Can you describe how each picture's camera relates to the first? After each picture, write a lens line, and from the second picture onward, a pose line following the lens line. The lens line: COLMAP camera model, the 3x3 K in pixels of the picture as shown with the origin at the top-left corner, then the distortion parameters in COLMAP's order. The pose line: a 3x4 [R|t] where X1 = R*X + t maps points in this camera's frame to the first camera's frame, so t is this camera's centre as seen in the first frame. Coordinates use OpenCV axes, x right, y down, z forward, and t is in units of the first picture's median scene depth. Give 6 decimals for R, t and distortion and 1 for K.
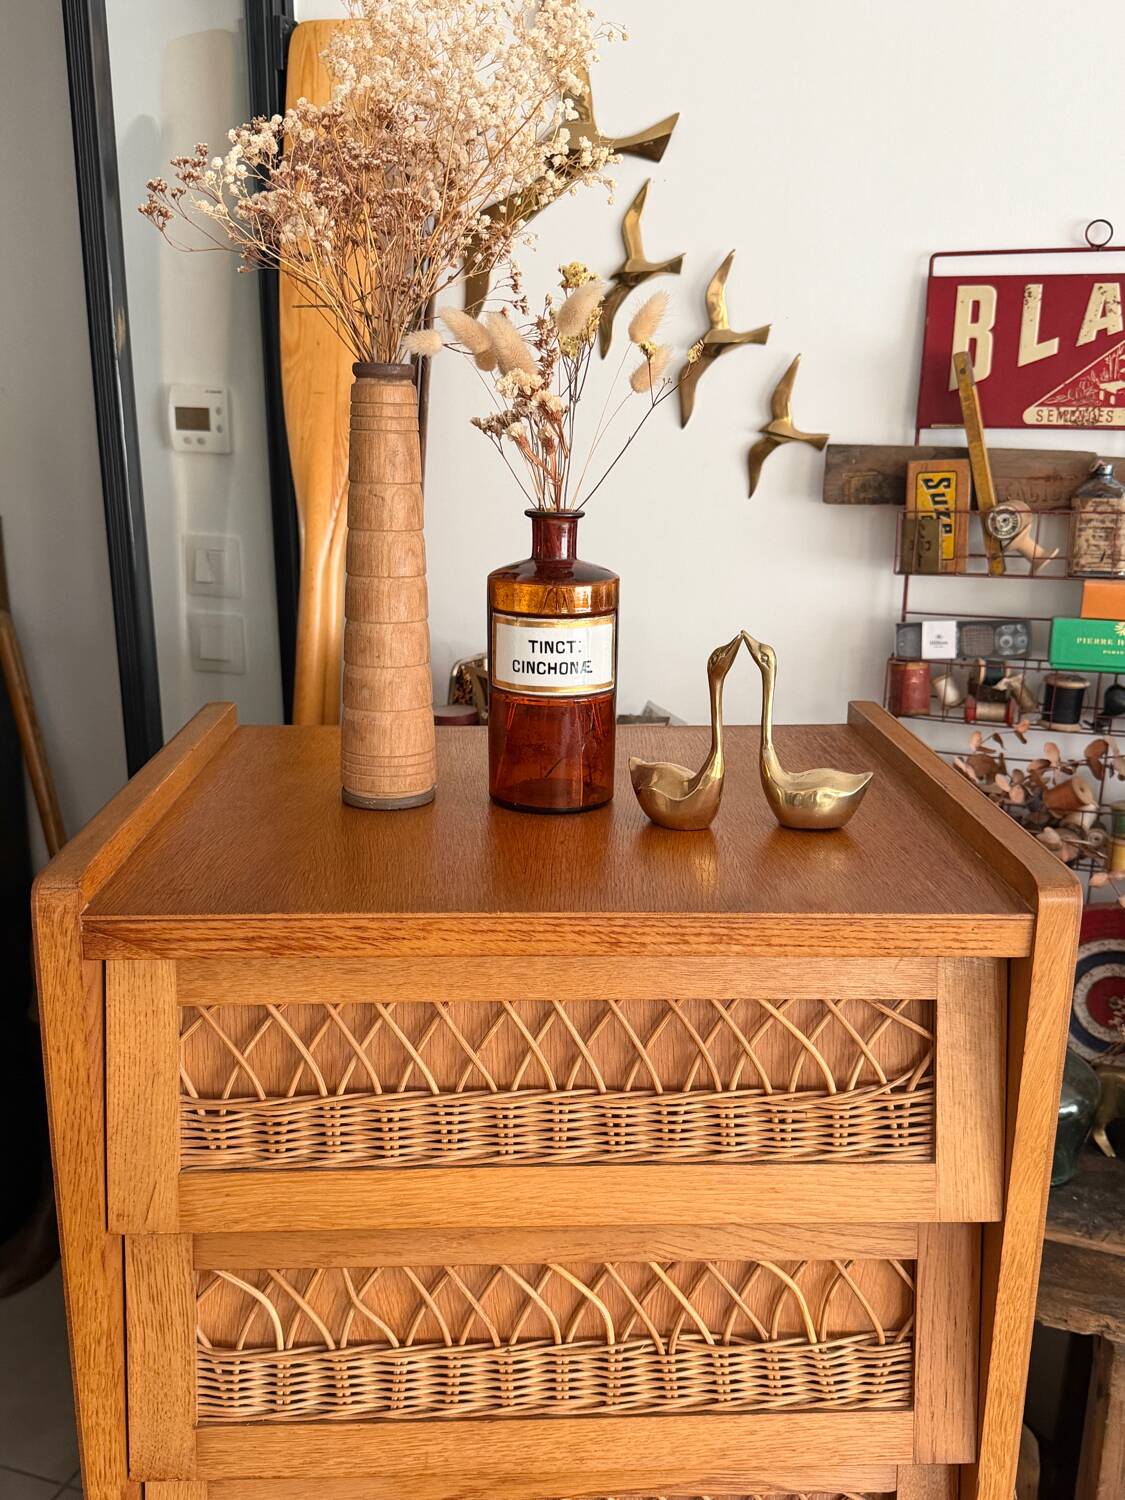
lens RADIAL K [[1401.7, 0, 559.6], [0, 1401.7, 743.3], [0, 0, 1]] dist [0.051369, 0.000000]
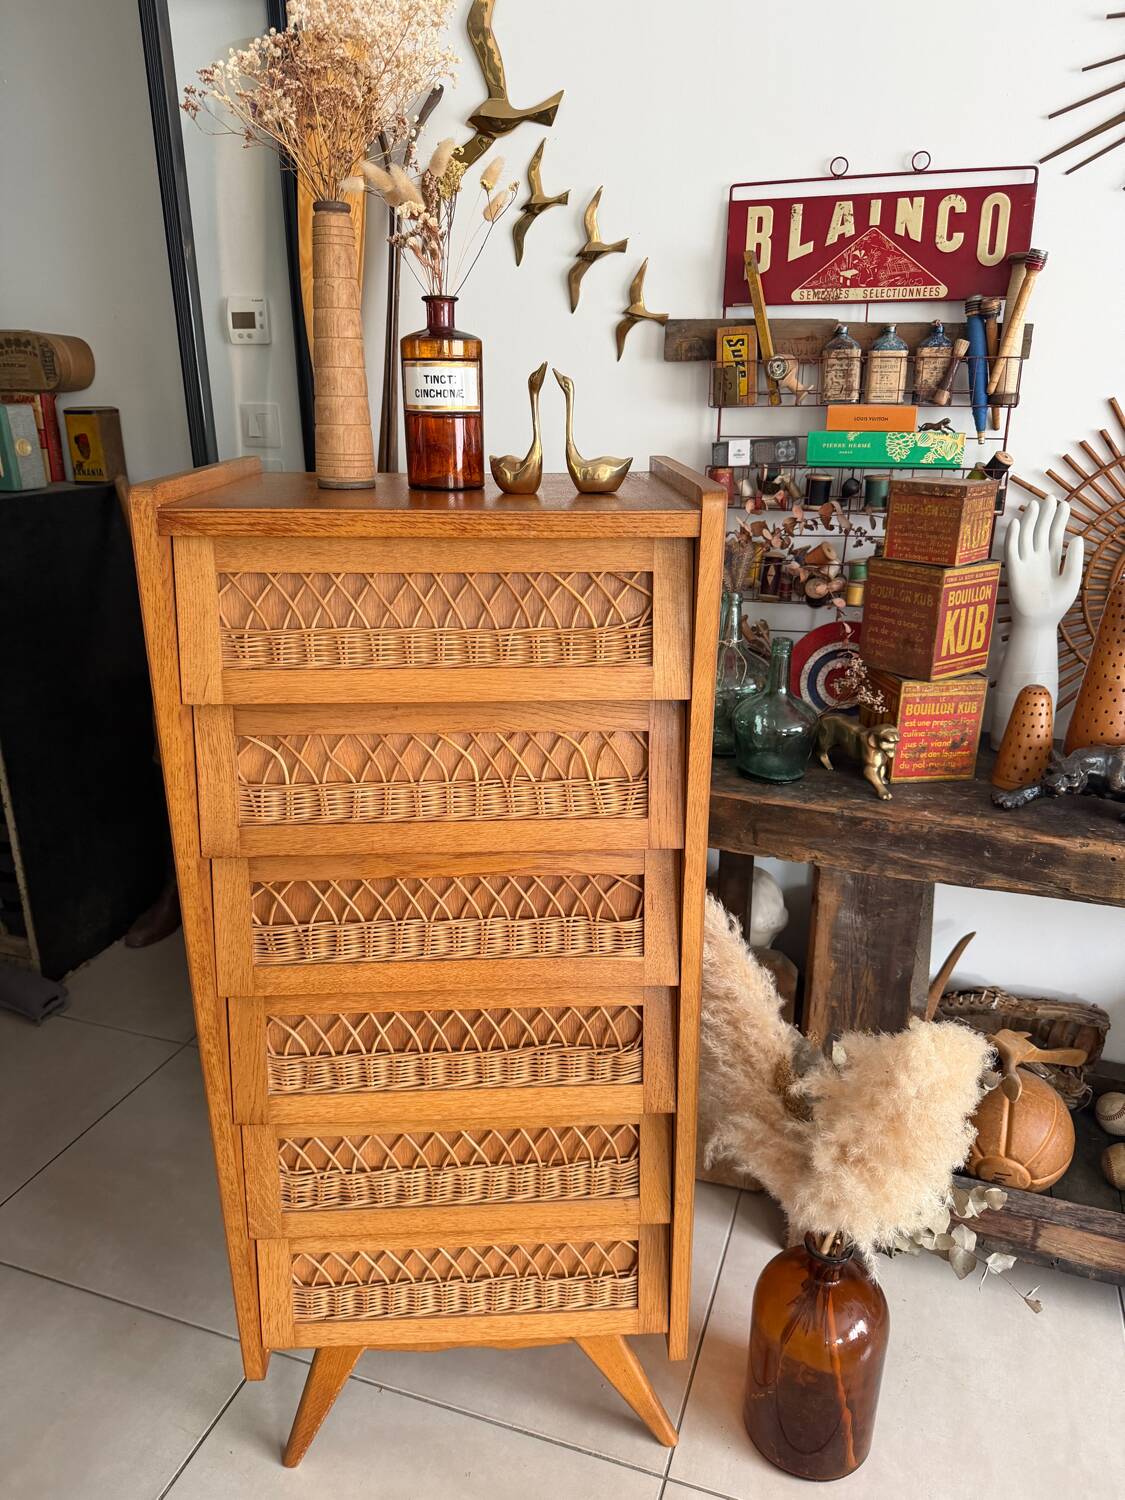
lens RADIAL K [[1067.5, 0, 570.5], [0, 1067.5, 754.7], [0, 0, 1]] dist [0.070528, -0.110087]
pose [[0.999928, -0.009998, 0.006674, 0.128580], [0.009409, 0.996498, 0.083085, 0.249579], [-0.007481, -0.083017, 0.996520, -0.285451]]
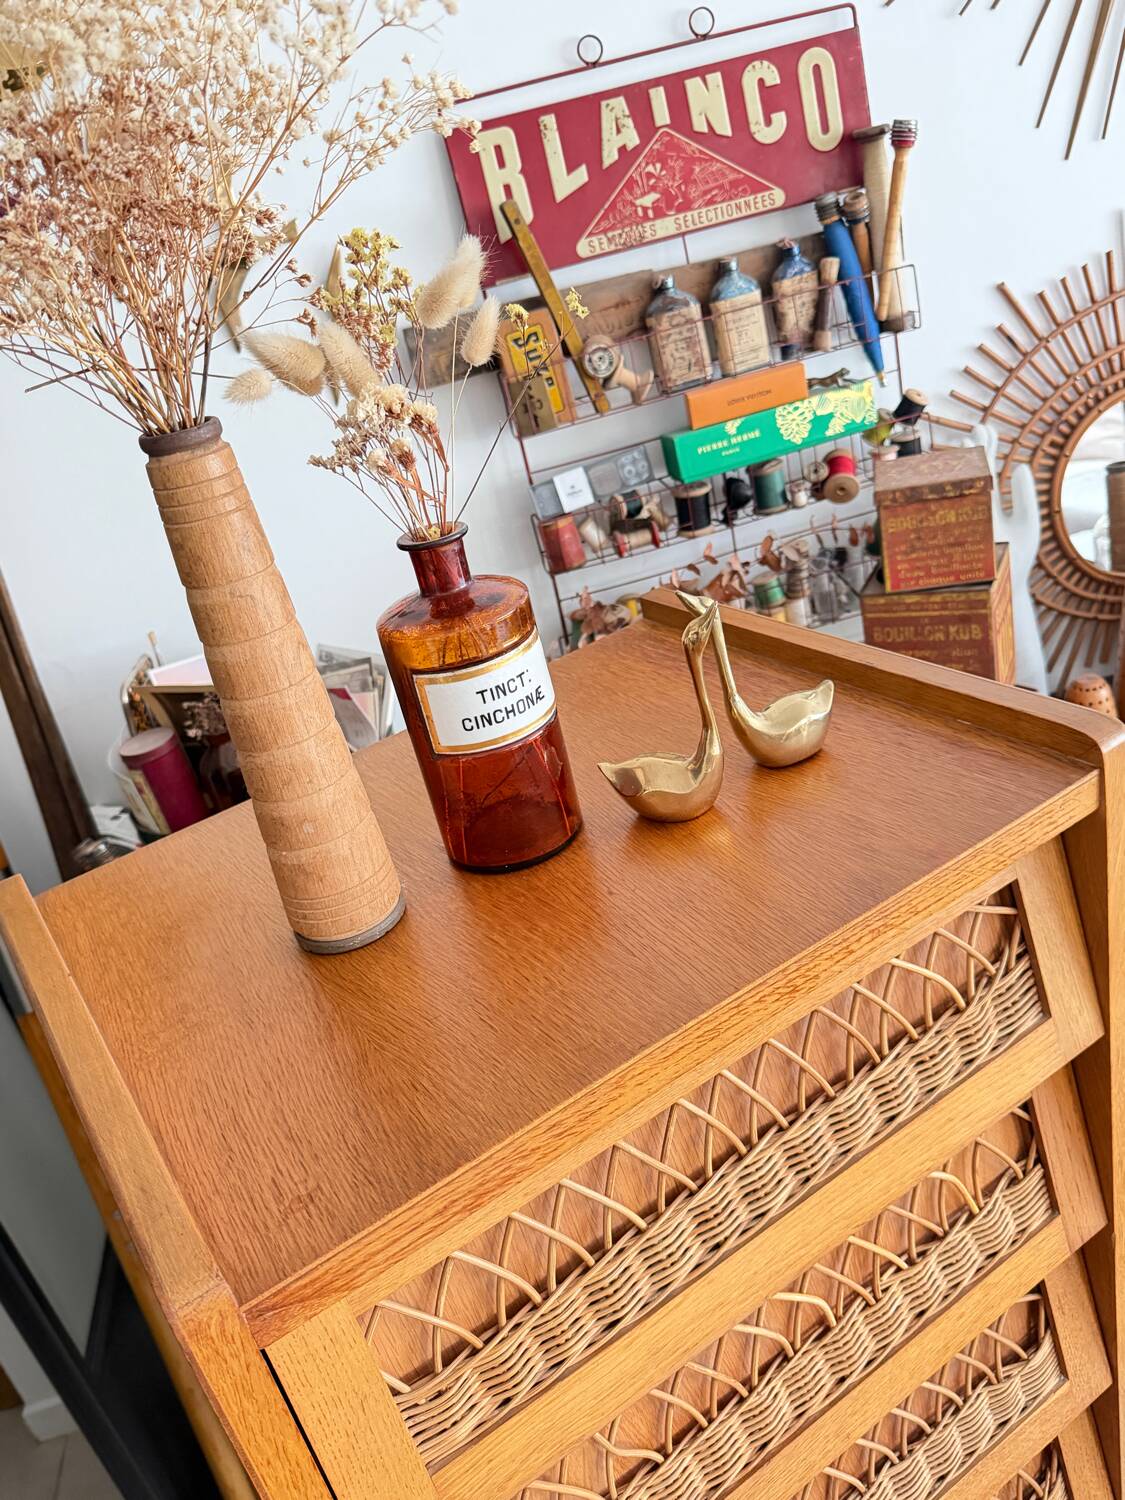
lens RADIAL K [[1251.4, 0, 564.6], [0, 1251.4, 737.9], [0, 0, 1]] dist [0.095412, -0.153666]
pose [[0.833249, -0.400853, 0.380806, -0.259682], [0.338442, 0.914422, 0.222011, -0.186125], [-0.437212, -0.056110, 0.897607, 0.276758]]
